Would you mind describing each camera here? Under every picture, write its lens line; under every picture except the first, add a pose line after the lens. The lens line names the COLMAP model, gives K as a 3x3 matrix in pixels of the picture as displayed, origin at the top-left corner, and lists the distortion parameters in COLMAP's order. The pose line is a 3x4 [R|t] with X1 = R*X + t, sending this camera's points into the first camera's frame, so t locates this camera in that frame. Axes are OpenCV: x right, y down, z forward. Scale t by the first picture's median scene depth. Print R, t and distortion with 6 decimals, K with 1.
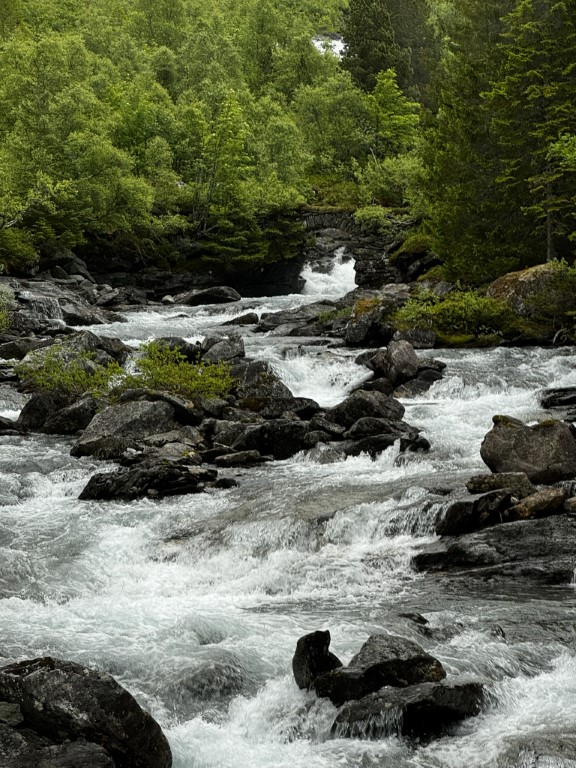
lens RADIAL K [[2235.9, 0, 288.0], [0, 2235.9, 384.0], [0, 0, 1]] dist [-0.059799, -0.119556]
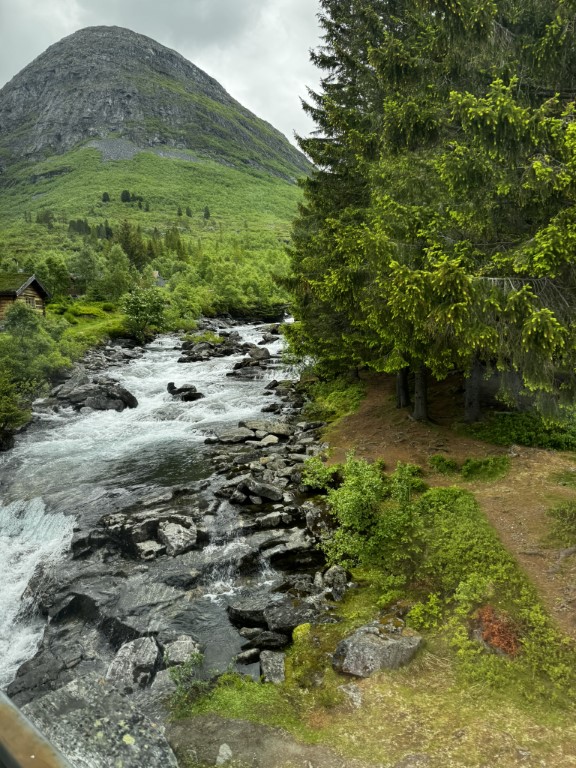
lens RADIAL K [[545.0, 0, 288.0], [0, 545.0, 384.0], [0, 0, 1]] dist [0.068856, -0.078299]
pose [[0.997117, 0.027078, -0.070881, 0.140121], [-0.022191, 0.997380, 0.068849, 0.006769], [0.072559, -0.067077, 0.995106, -0.105692]]
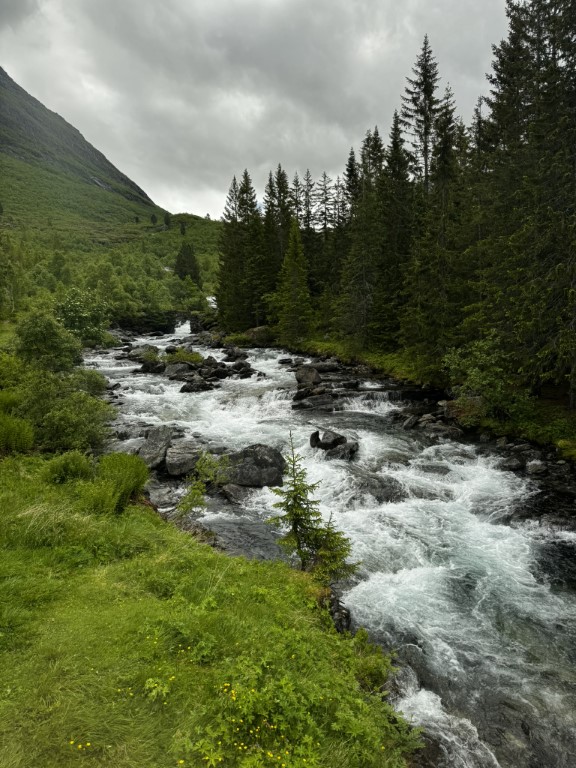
lens RADIAL K [[542.2, 0, 285.2], [0, 542.2, 385.3], [0, 0, 1]] dist [0.024872, -0.002246]
pose [[0.962560, -0.025969, 0.269823, -0.099247], [0.010191, 0.998164, 0.059711, -0.006435], [-0.270878, -0.054726, 0.961057, 0.059304]]
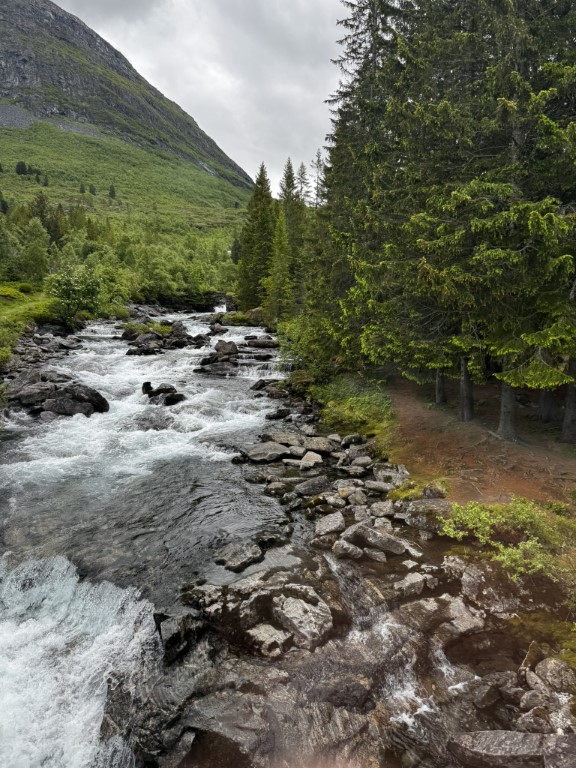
lens RADIAL K [[545.8, 0, 288.0], [0, 545.8, 384.0], [0, 0, 1]] dist [0.028051, -0.023472]
pose [[0.993870, 0.040441, 0.102896, 0.066258], [-0.048906, 0.995503, 0.081128, 0.004117], [-0.099152, -0.085663, 0.991378, -0.050867]]
